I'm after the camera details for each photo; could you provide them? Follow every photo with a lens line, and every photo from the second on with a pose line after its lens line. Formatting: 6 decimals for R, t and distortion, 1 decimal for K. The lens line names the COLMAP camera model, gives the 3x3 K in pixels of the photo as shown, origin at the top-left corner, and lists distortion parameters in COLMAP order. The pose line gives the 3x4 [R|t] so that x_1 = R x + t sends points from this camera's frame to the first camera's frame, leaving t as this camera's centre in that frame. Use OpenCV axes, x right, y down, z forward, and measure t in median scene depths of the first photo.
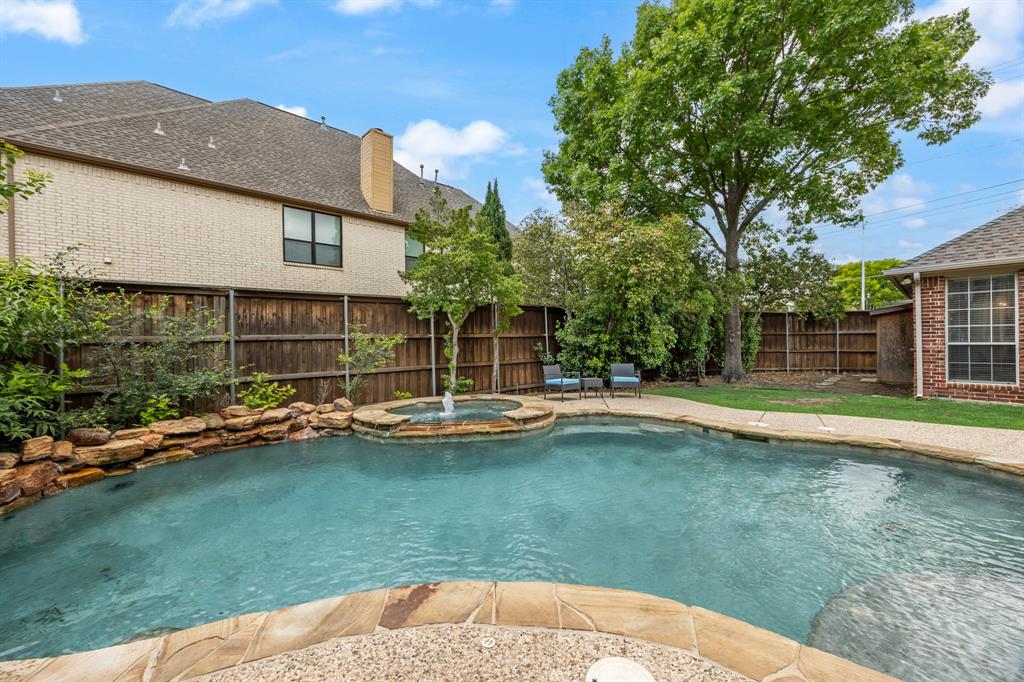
lens RADIAL K [[388.8, 0, 512.0], [0, 388.8, 341.0], [0, 0, 1]] dist [-0.001071, 0.000091]
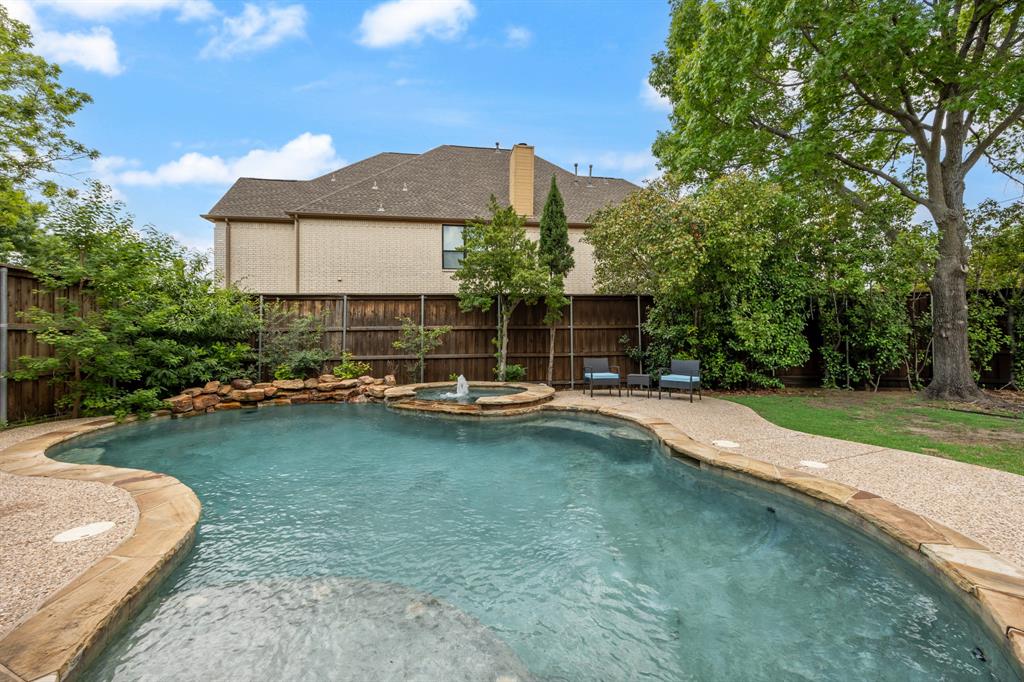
lens RADIAL K [[391.2, 0, 516.4], [0, 391.2, 328.3], [0, 0, 1]] dist [-0.006260, 0.000319]
pose [[0.838709, -0.001613, -0.544578, 0.583881], [-0.006943, 0.999883, -0.013654, 0.005713], [0.544536, 0.015233, 0.838599, 0.127433]]
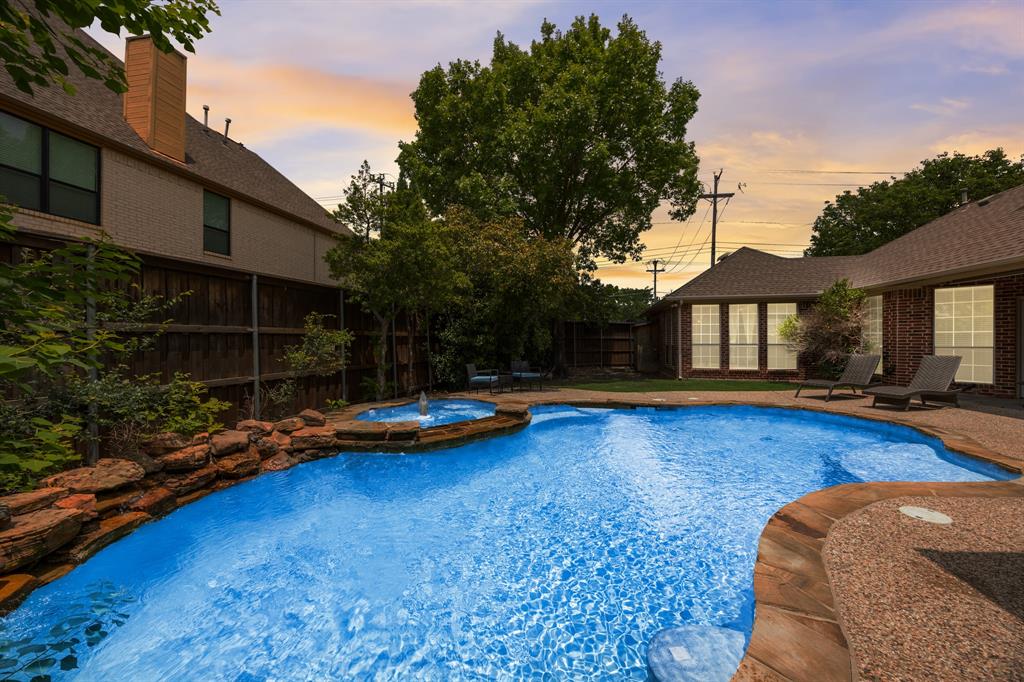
lens RADIAL K [[388.8, 0, 512.0], [0, 388.8, 341.0], [0, 0, 1]] dist [-0.001071, 0.000091]
pose [[0.813706, 0.011415, 0.581164, -0.522995], [-0.005852, 0.999917, -0.011447, 0.016944], [-0.581247, 0.005914, 0.813706, 0.133573]]
